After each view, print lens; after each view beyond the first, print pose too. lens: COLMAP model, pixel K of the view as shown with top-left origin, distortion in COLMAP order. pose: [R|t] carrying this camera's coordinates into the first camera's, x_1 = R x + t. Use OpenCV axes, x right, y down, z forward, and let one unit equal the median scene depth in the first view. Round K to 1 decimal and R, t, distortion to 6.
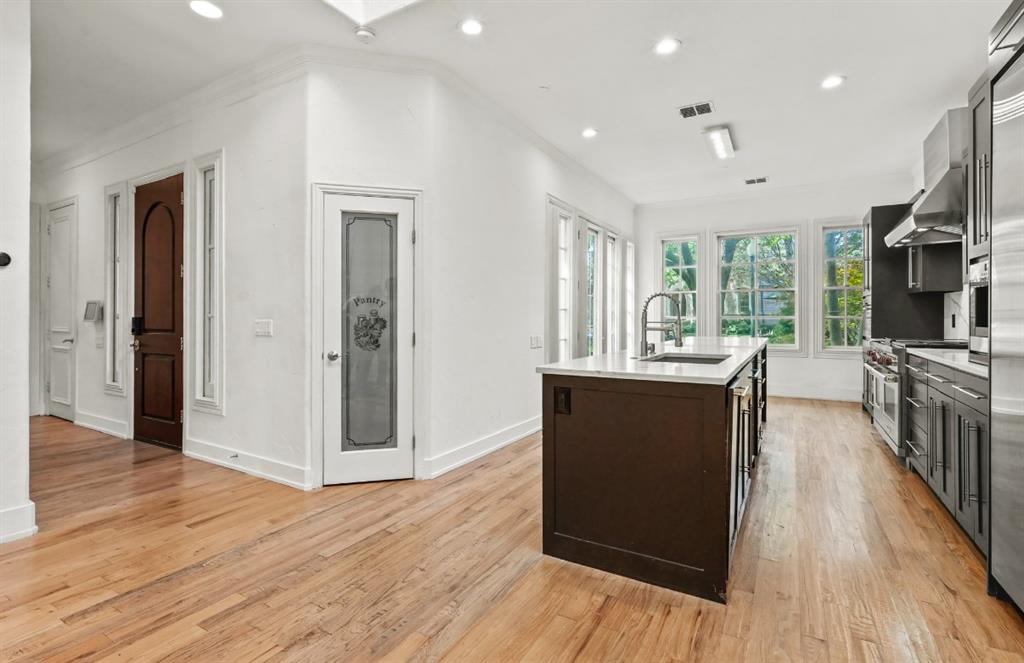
lens RADIAL K [[478.4, 0, 504.9], [0, 478.4, 315.3], [0, 0, 1]] dist [0.004528, 0.000127]
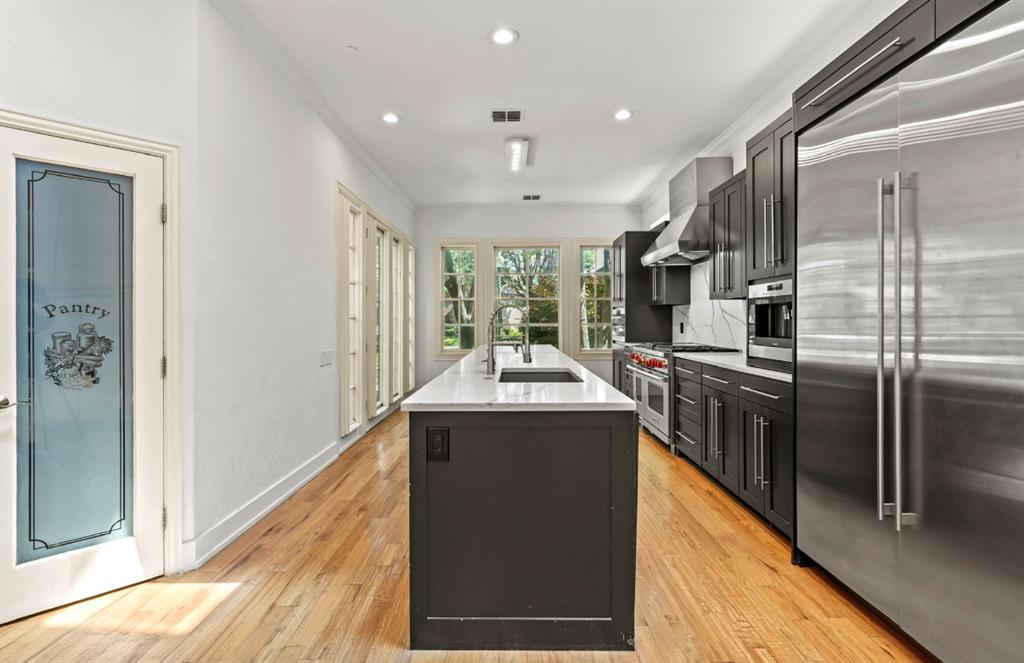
lens RADIAL K [[478.4, 0, 500.6], [0, 478.4, 319.1], [0, 0, 1]] dist [0.004528, 0.000127]
pose [[0.867110, -0.003058, 0.498108, -0.117168], [0.003534, 0.999994, -0.000013, -0.015497], [-0.498105, 0.001772, 0.867115, 0.185283]]
